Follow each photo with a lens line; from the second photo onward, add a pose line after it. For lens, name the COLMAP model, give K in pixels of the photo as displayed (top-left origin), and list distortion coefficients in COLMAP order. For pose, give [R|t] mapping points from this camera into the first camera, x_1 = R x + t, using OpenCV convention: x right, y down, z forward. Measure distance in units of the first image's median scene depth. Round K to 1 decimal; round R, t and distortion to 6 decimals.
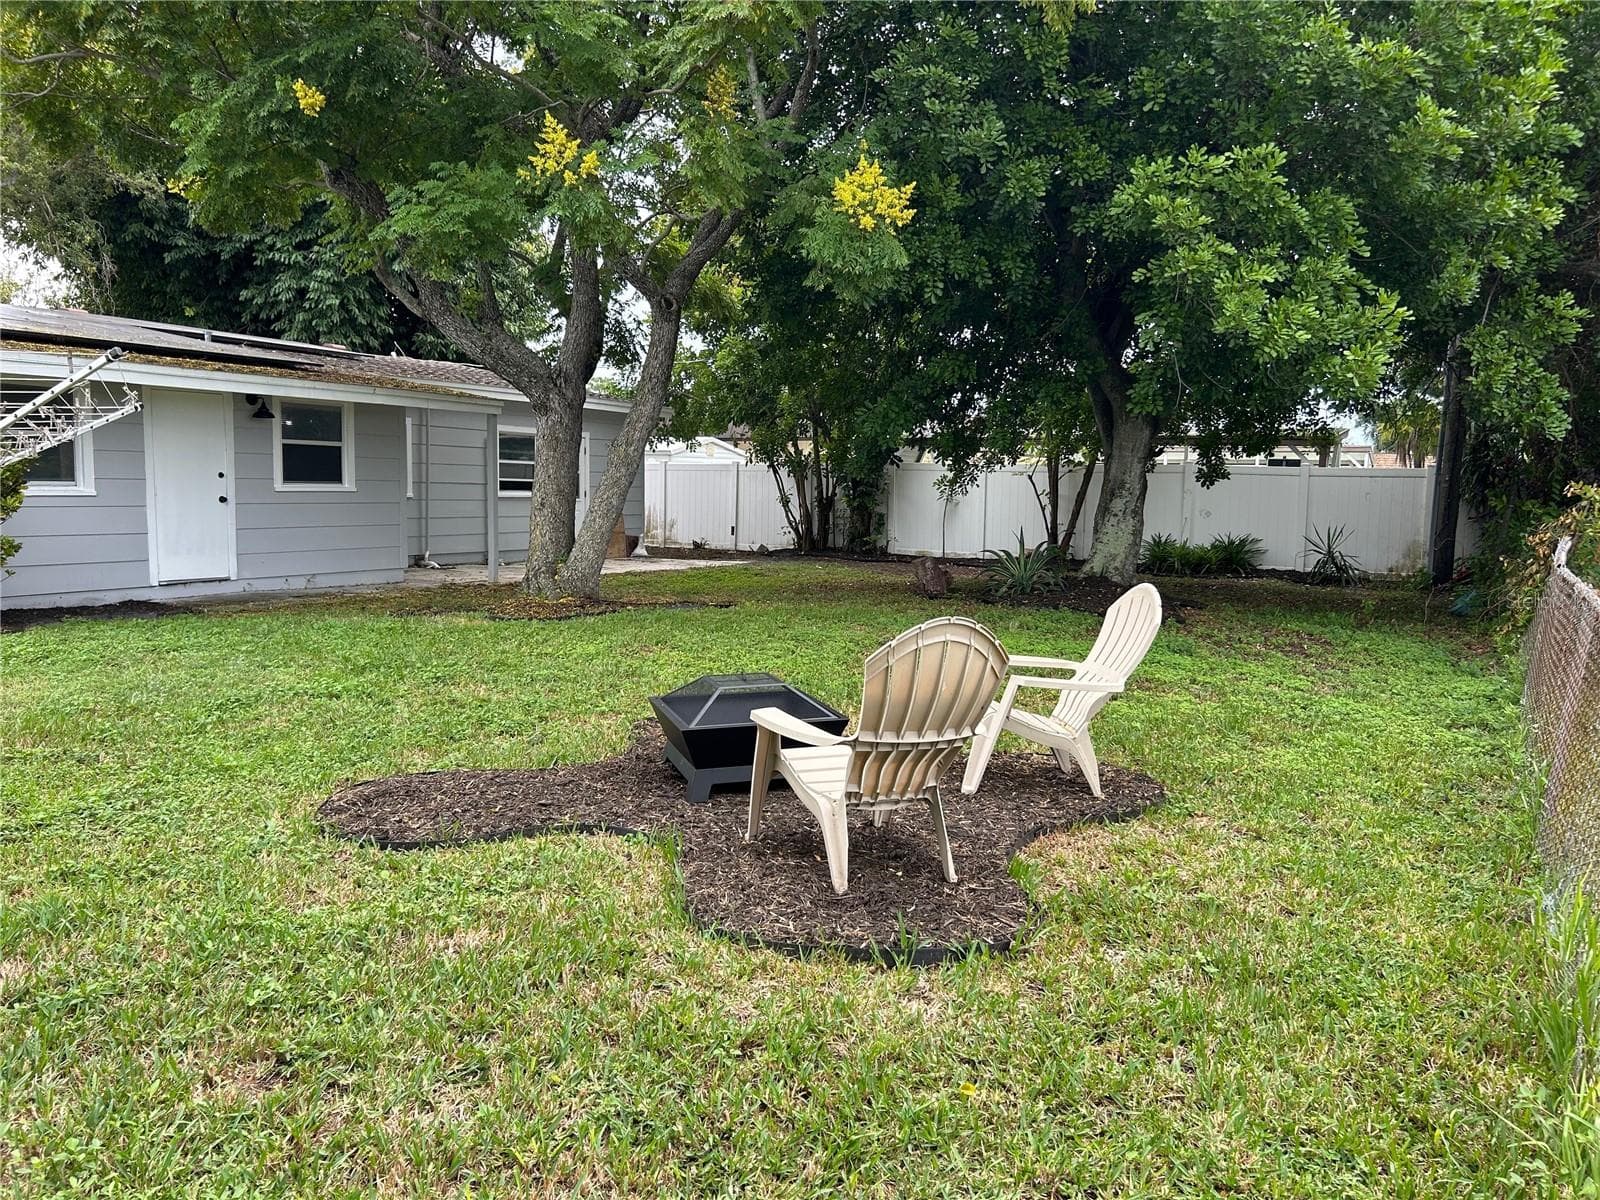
lens RADIAL K [[1210.9, 0, 800.0], [0, 1210.9, 600.0], [0, 0, 1]] dist [0.038230, -0.053406]
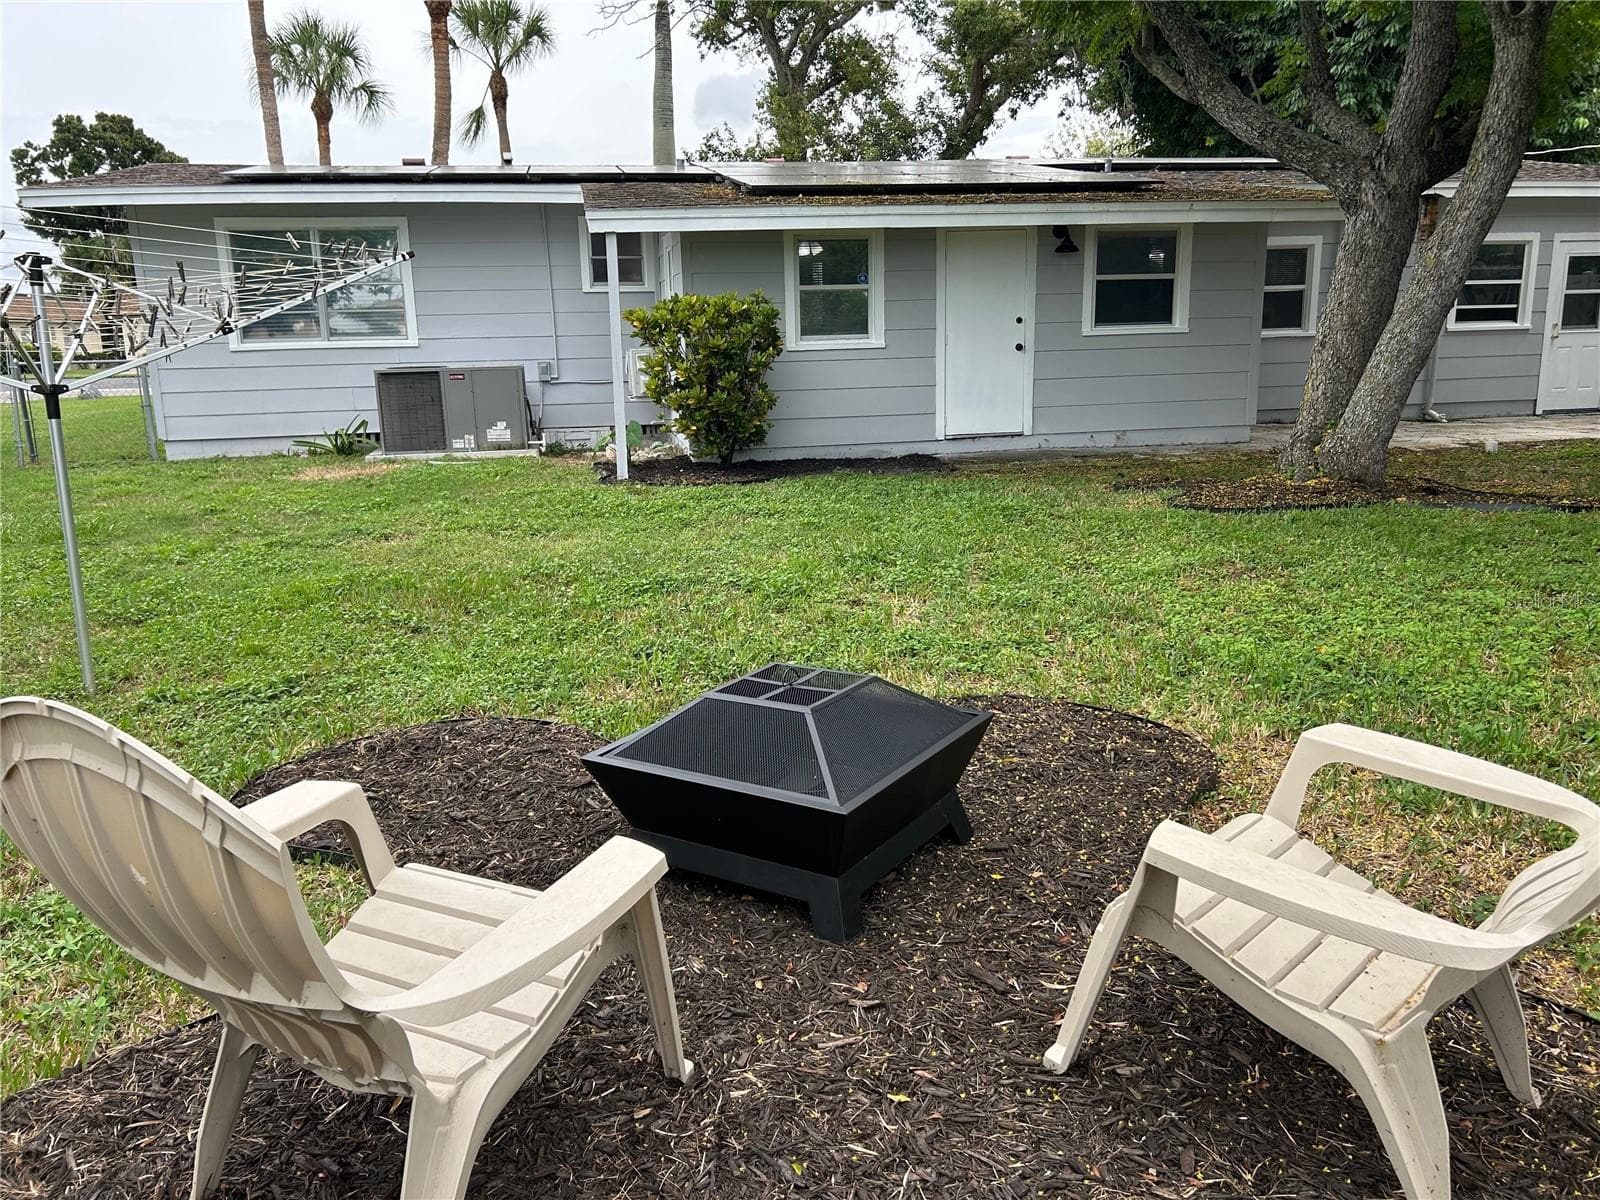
lens RADIAL K [[1219.8, 0, 807.0], [0, 1219.8, 612.7], [0, 0, 1]] dist [0.007812, 0.000850]
pose [[0.633375, 0.141723, -0.760756, 0.156297], [-0.035614, 0.987383, 0.154290, -0.020706], [0.773025, -0.070630, 0.630432, 0.276171]]
